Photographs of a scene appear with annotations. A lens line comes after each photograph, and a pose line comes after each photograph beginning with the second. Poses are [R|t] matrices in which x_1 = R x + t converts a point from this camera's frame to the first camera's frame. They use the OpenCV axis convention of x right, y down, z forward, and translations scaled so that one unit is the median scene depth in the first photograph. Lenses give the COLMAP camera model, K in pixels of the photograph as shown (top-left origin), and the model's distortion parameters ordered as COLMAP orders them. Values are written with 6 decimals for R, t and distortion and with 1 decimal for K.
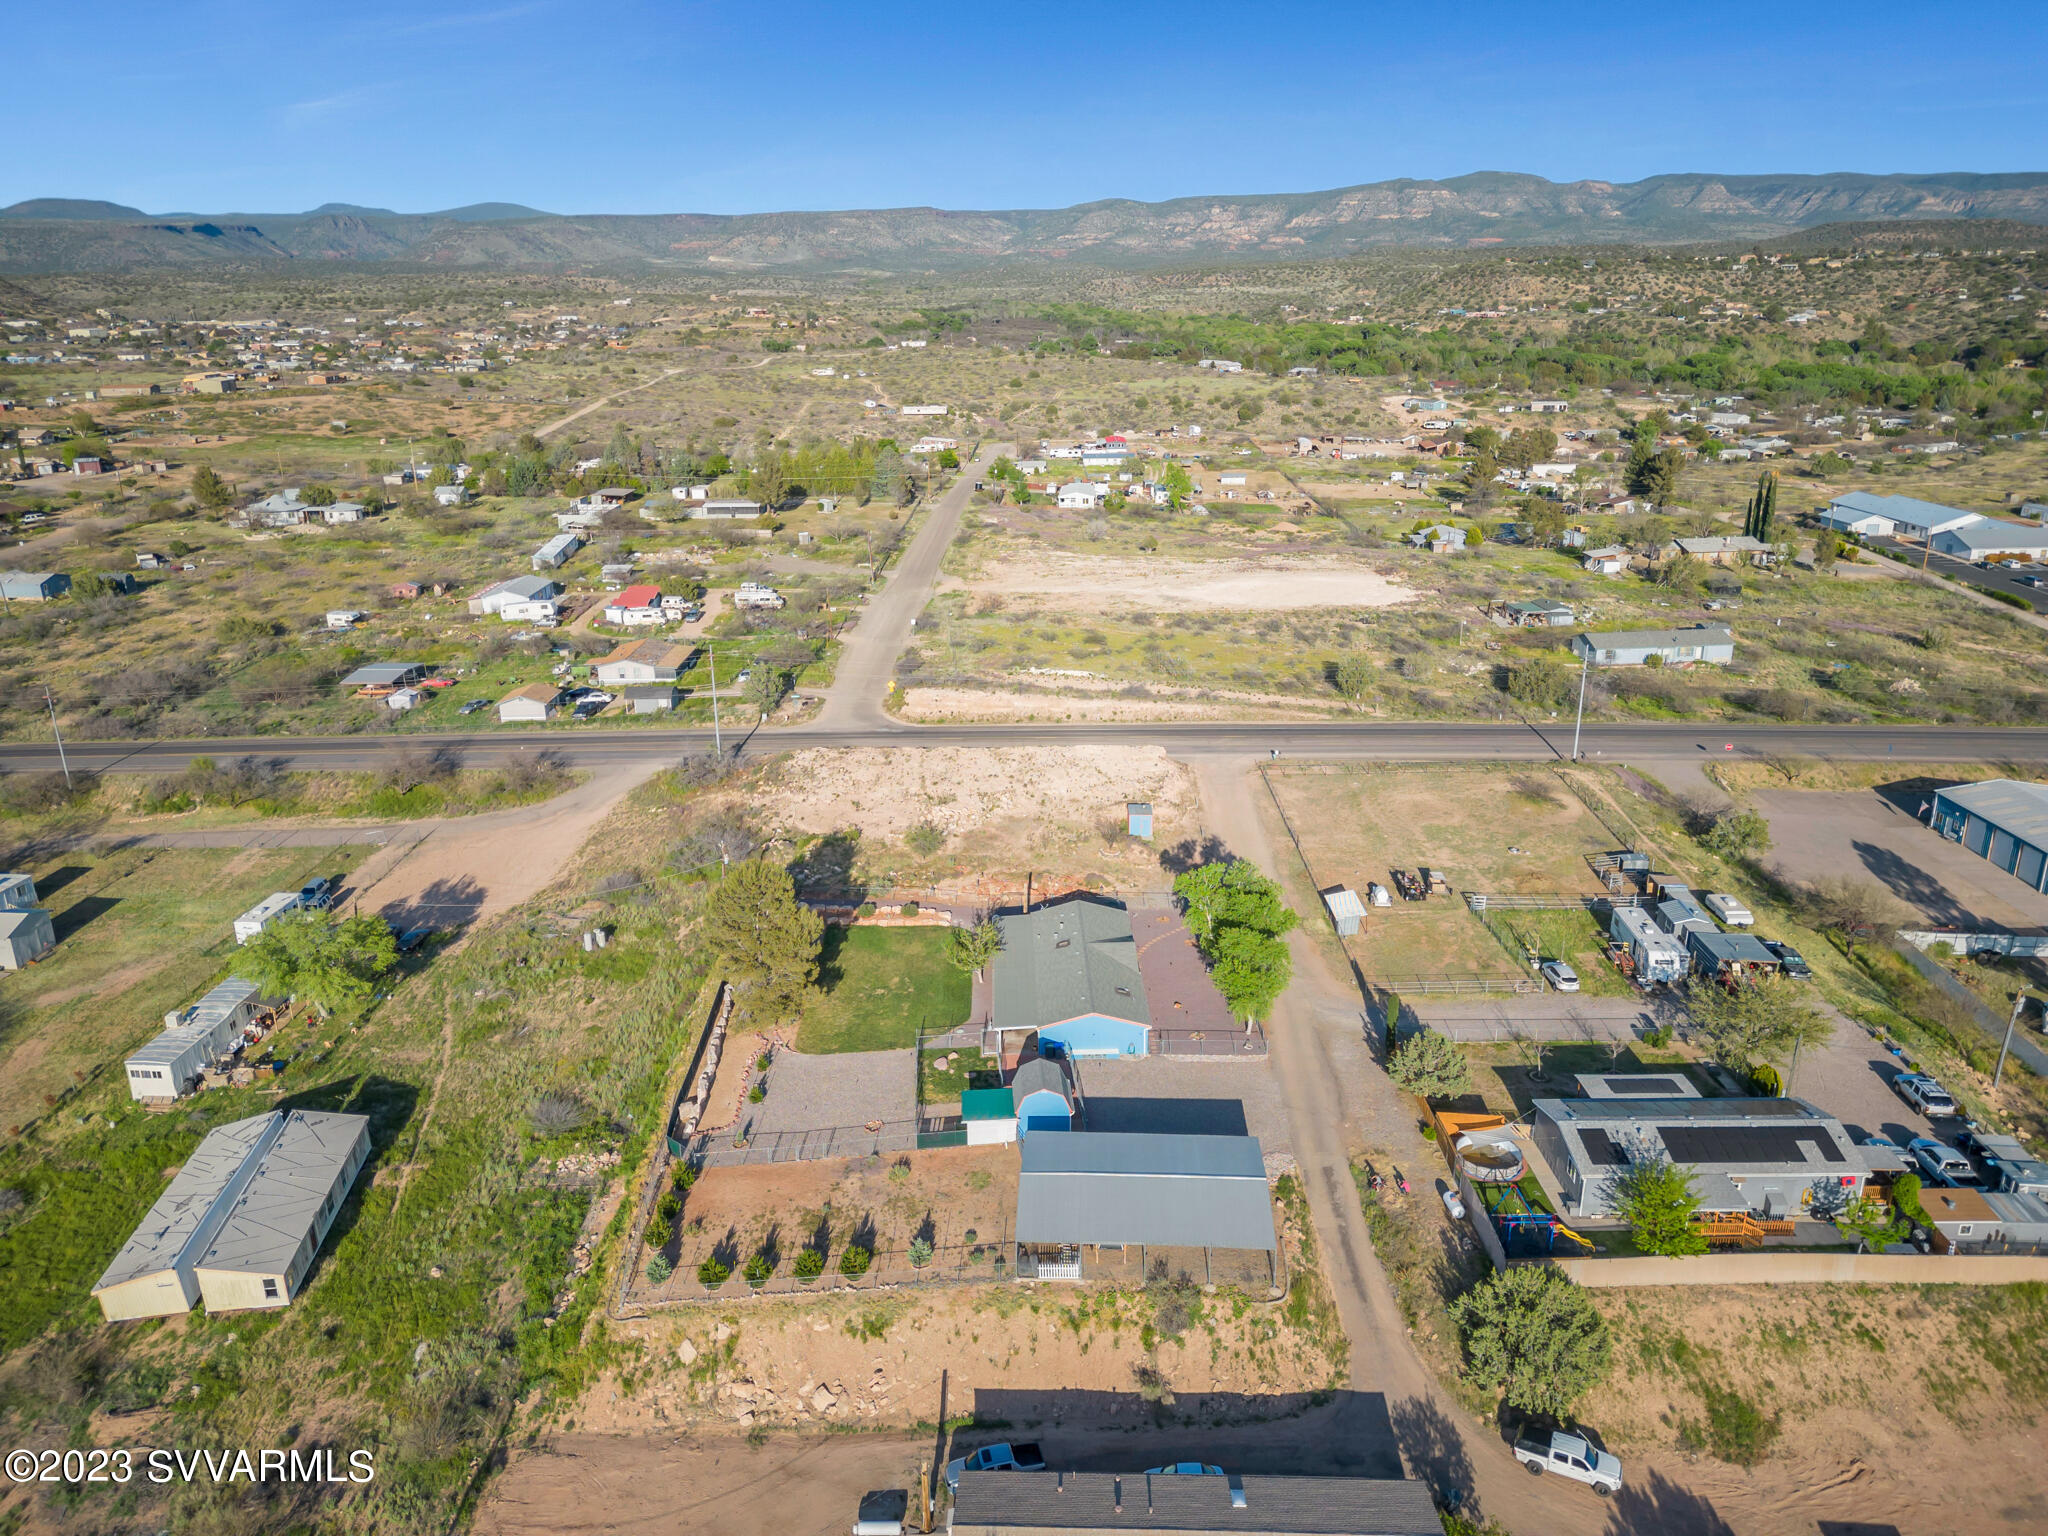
lens RADIAL K [[1421.8, 0, 1028.3], [0, 1421.8, 769.3], [0, 0, 1]] dist [0.058144, -0.046866]
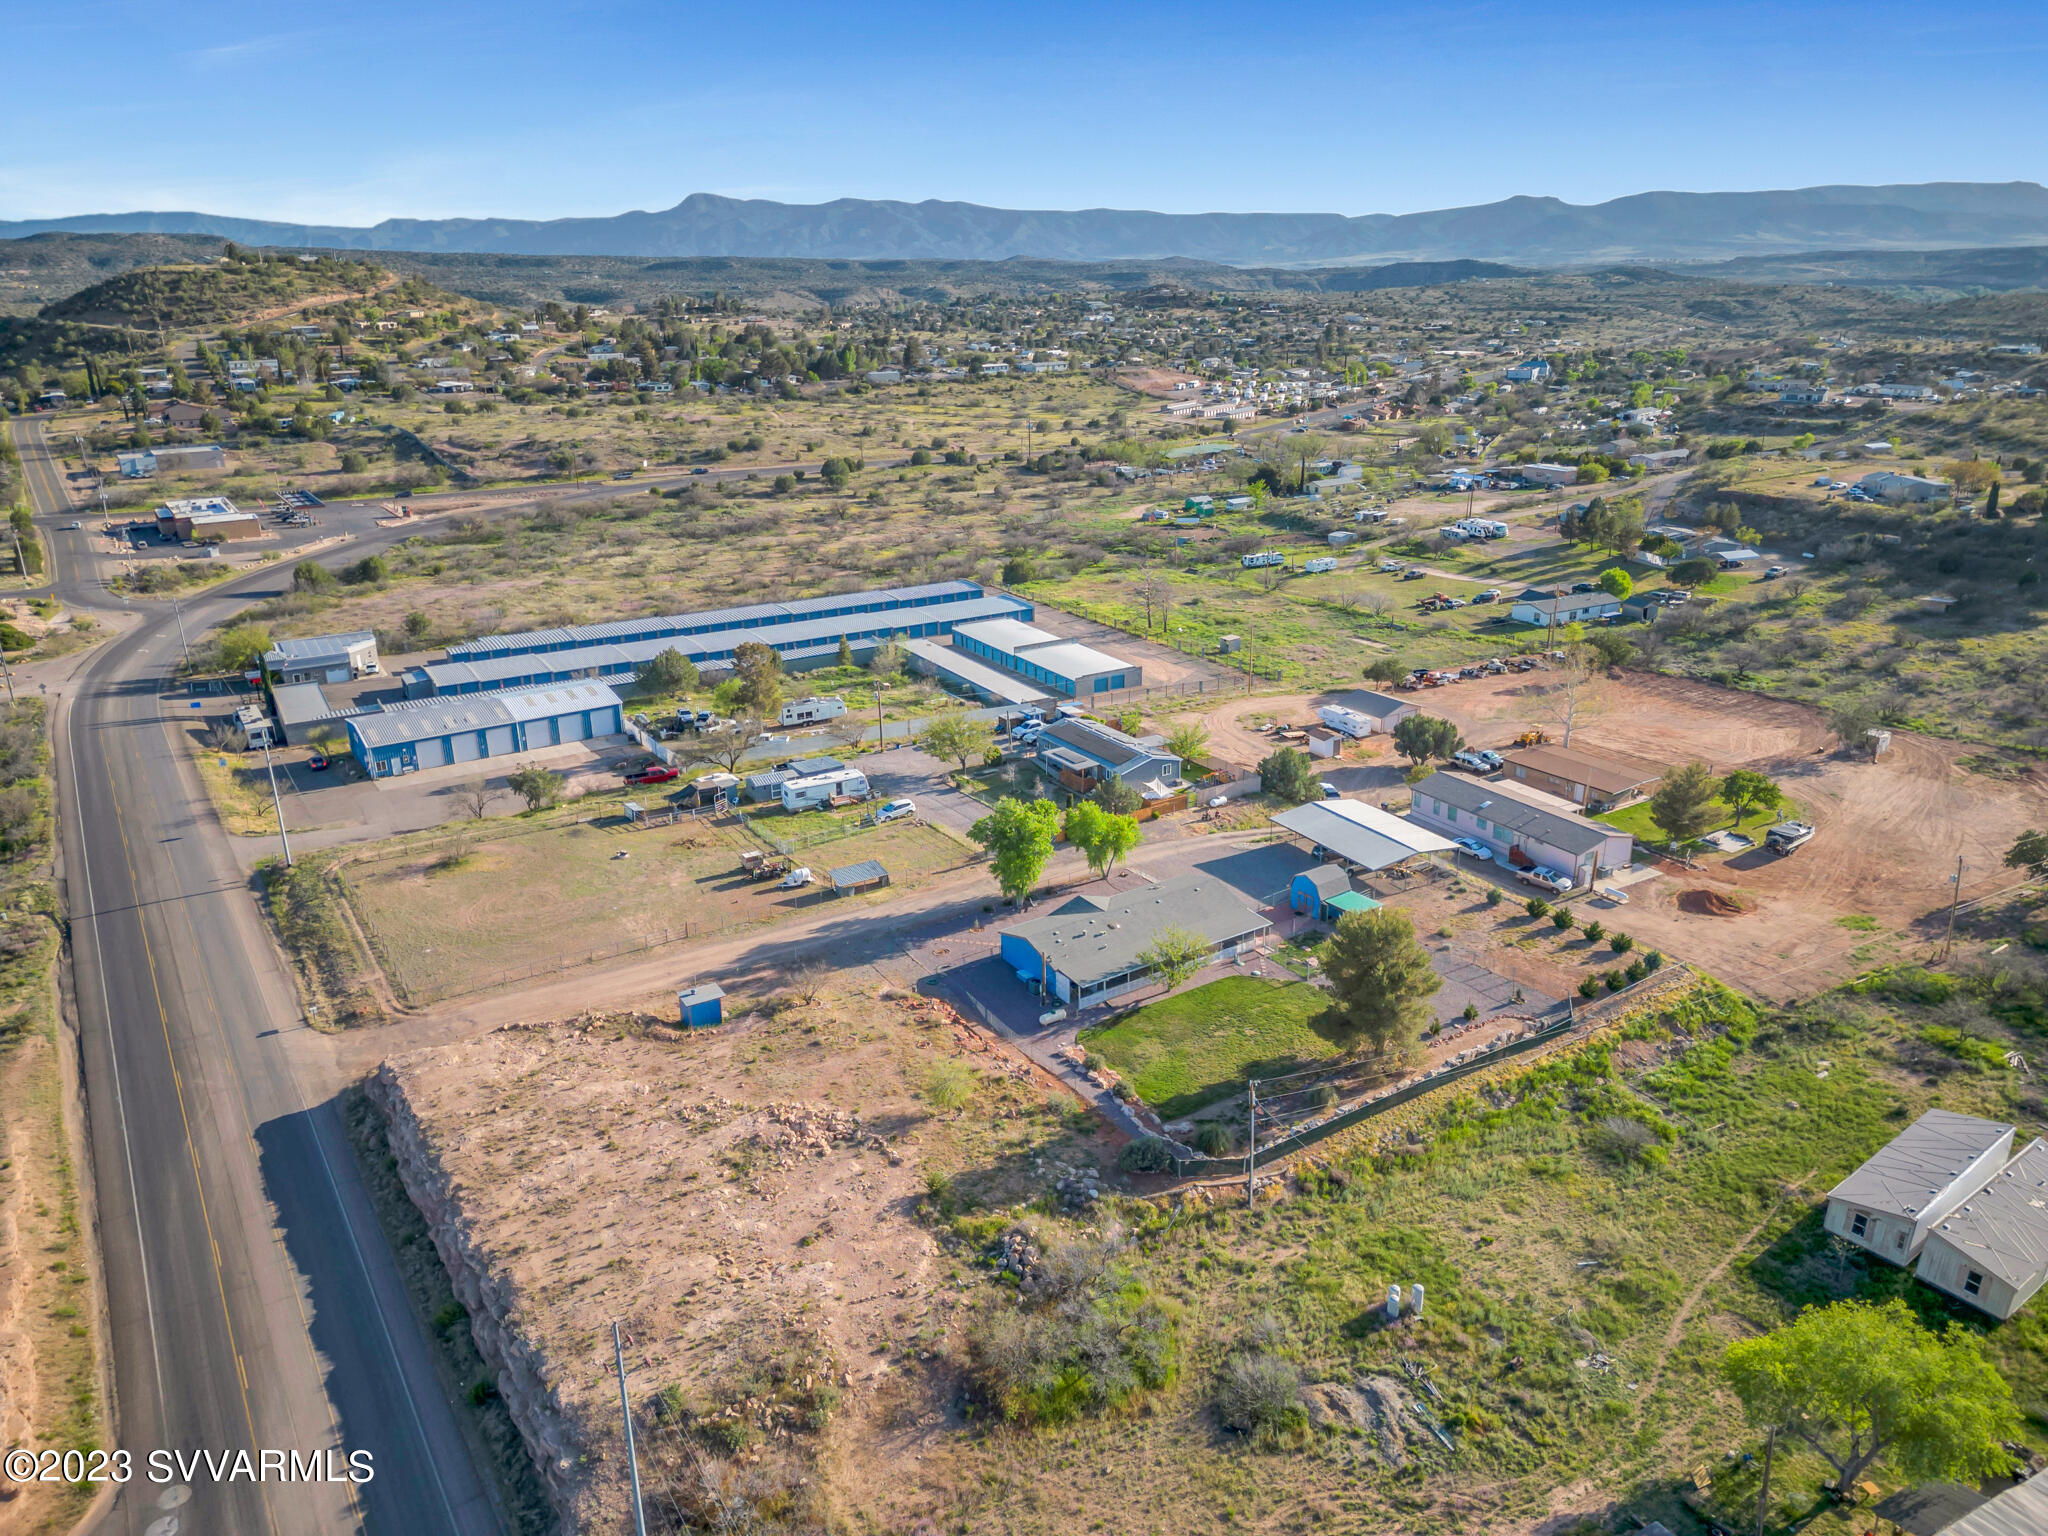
lens RADIAL K [[1421.8, 0, 1019.4], [0, 1421.8, 775.9], [0, 0, 1]] dist [0.058144, -0.046866]
pose [[-0.531007, -0.270384, 0.803072, -0.822107], [0.294773, 0.829592, 0.474222, -0.529767], [-0.794444, 0.488539, -0.360817, 1.558819]]
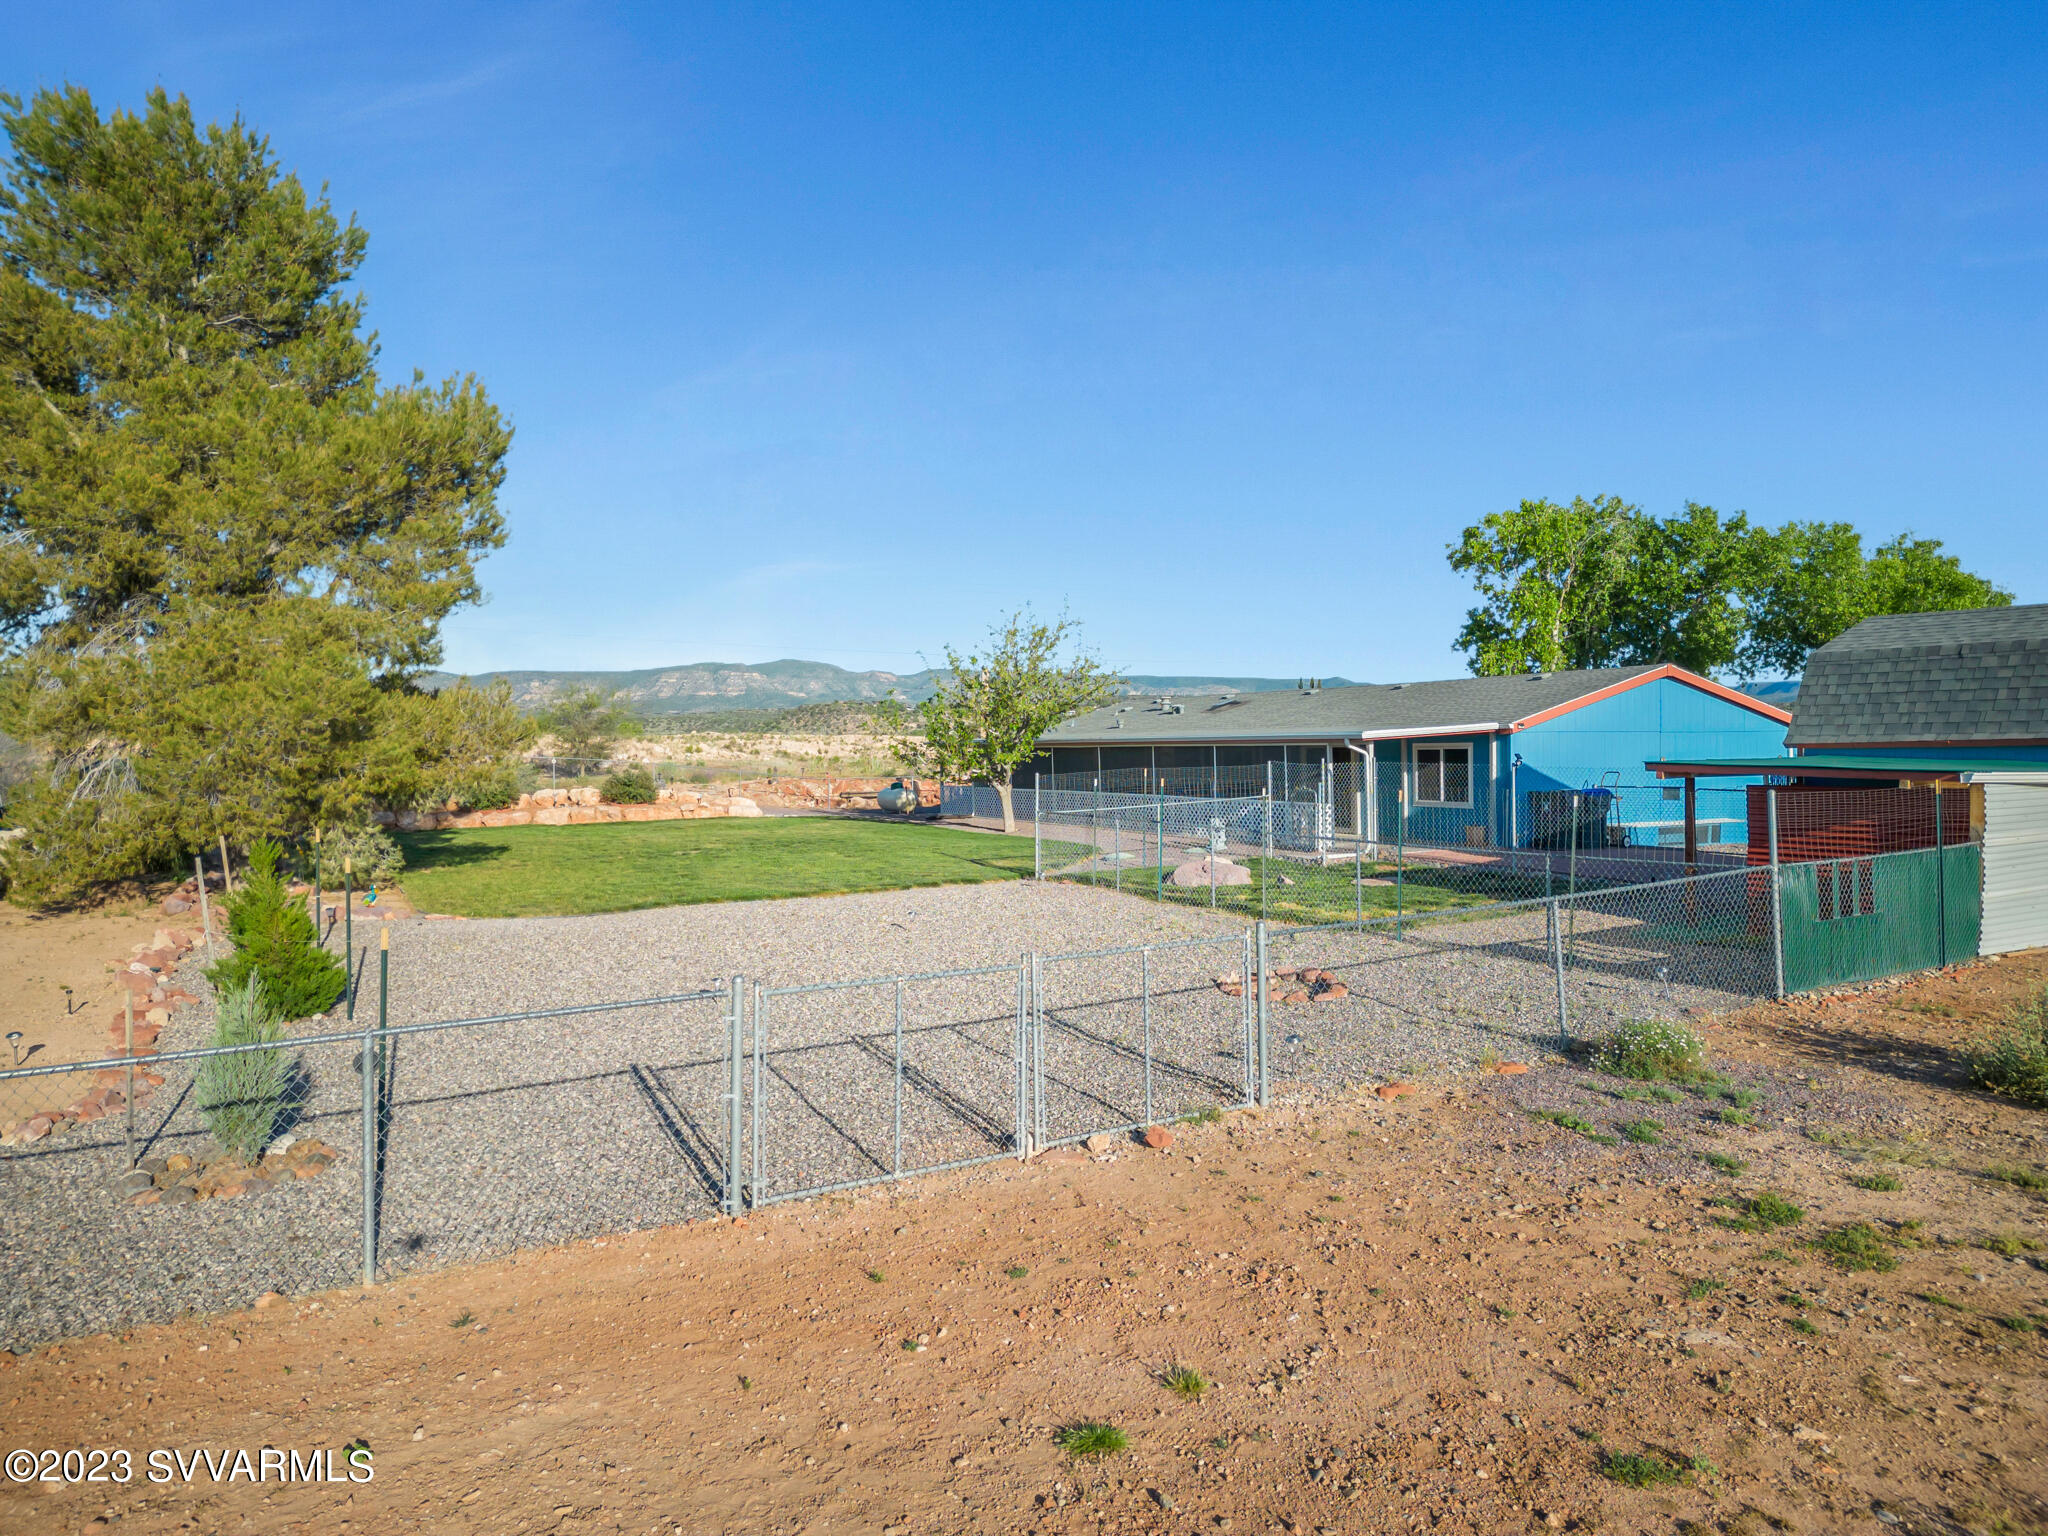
lens RADIAL K [[1421.8, 0, 1031.8], [0, 1421.8, 760.9], [0, 0, 1]] dist [0.058144, -0.046866]
pose [[0.898995, -0.005247, 0.437928, -0.184908], [0.144104, 0.947794, -0.284466, 0.254497], [-0.413573, 0.318841, 0.852818, 0.844415]]
